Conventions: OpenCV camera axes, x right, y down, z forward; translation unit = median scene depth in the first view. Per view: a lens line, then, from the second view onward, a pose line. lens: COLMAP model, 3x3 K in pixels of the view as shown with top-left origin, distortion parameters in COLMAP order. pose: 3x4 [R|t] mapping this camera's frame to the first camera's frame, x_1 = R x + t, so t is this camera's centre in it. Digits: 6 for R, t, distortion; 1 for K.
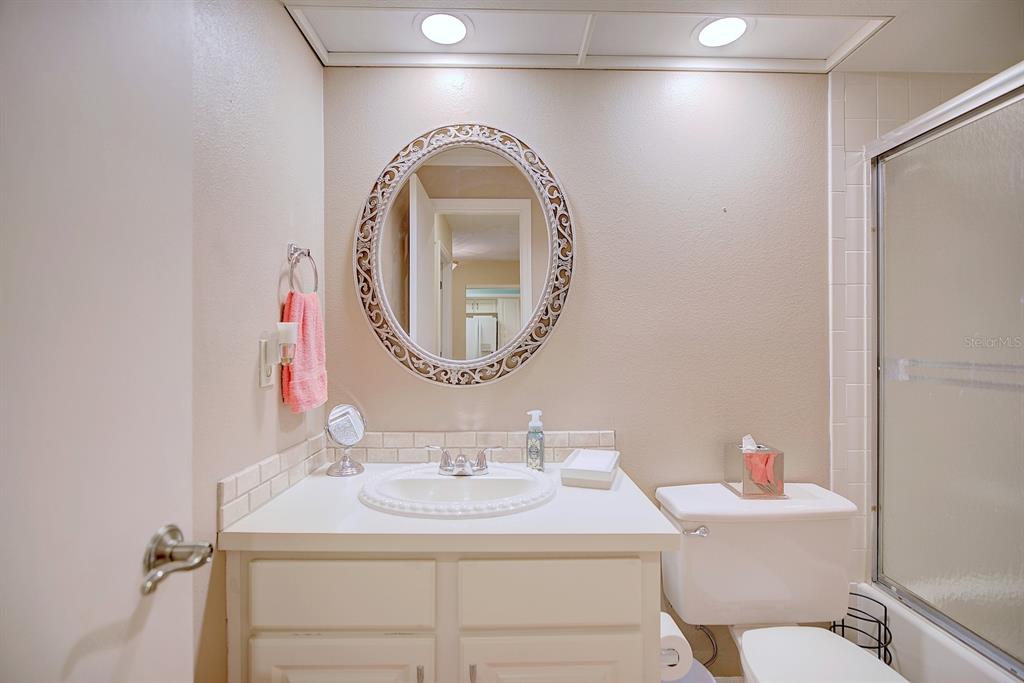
lens RADIAL K [[466.9, 0, 511.4], [0, 466.9, 342.6], [0, 0, 1]] dist [-0.008946, 0.002121]
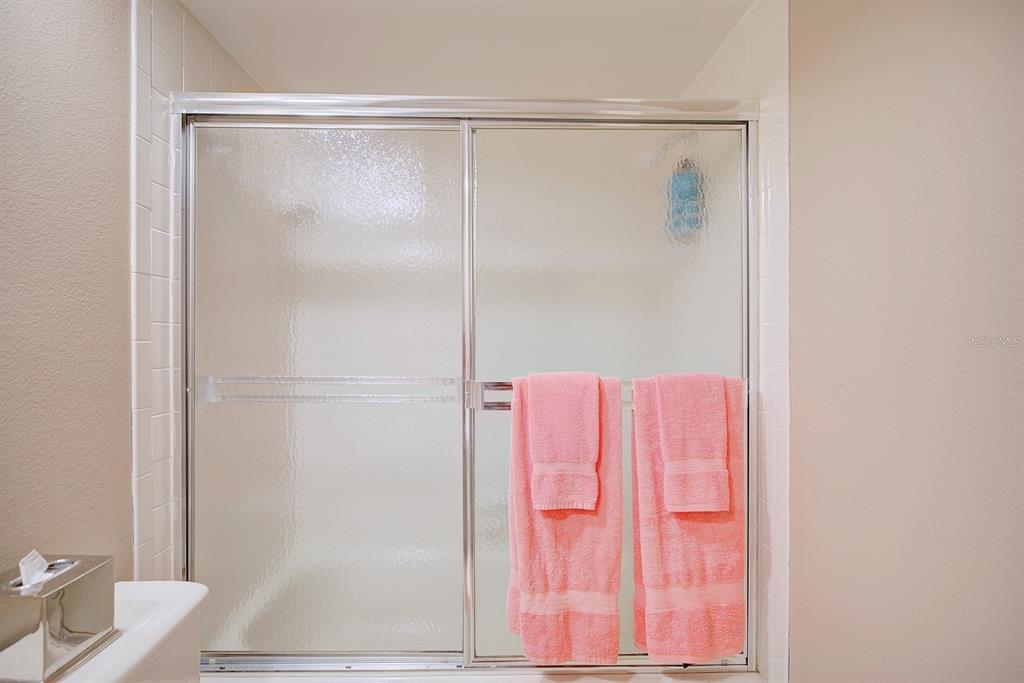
lens RADIAL K [[466.9, 0, 511.1], [0, 466.9, 340.3], [0, 0, 1]] dist [-0.008946, 0.002121]
pose [[0.008368, 0.000898, 0.999965, 0.020399], [-0.001039, 0.999999, -0.000889, -0.026590], [-0.999964, -0.001032, 0.008369, 0.449700]]
